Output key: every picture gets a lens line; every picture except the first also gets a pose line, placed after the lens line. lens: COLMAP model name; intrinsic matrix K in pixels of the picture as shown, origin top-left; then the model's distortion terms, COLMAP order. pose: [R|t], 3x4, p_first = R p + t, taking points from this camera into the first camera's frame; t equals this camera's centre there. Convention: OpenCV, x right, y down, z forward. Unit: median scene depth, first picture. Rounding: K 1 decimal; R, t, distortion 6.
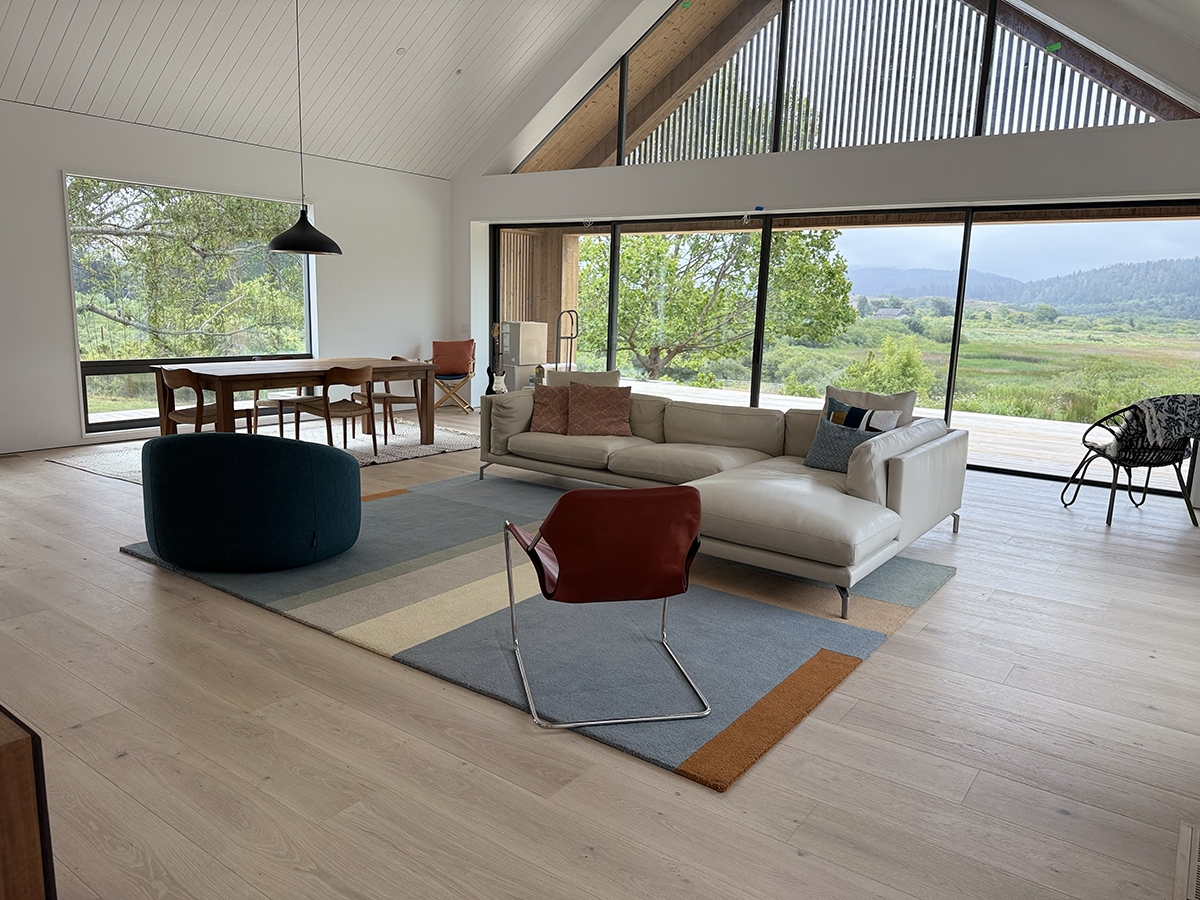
lens RADIAL K [[864.7, 0, 600.0], [0, 864.7, 450.0], [0, 0, 1]] dist [0.030713, -0.022816]
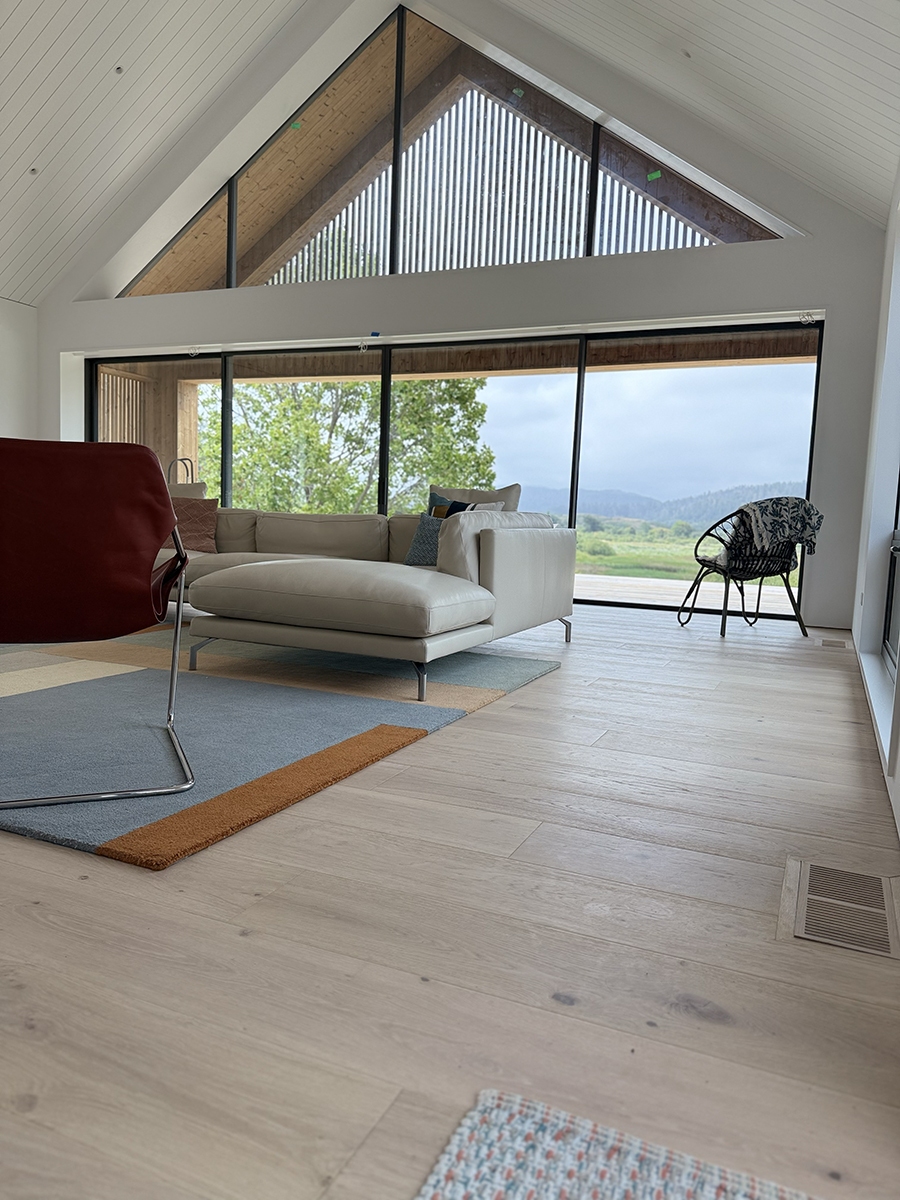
lens RADIAL K [[849.4, 0, 450.0], [0, 849.4, 600.0], [0, 0, 1]] dist [0.155470, -0.238516]
pose [[0.979142, -0.010904, 0.202885, 0.100822], [0.025969, 0.997085, -0.071742, 0.109259], [-0.201511, 0.075514, 0.976571, 0.136057]]
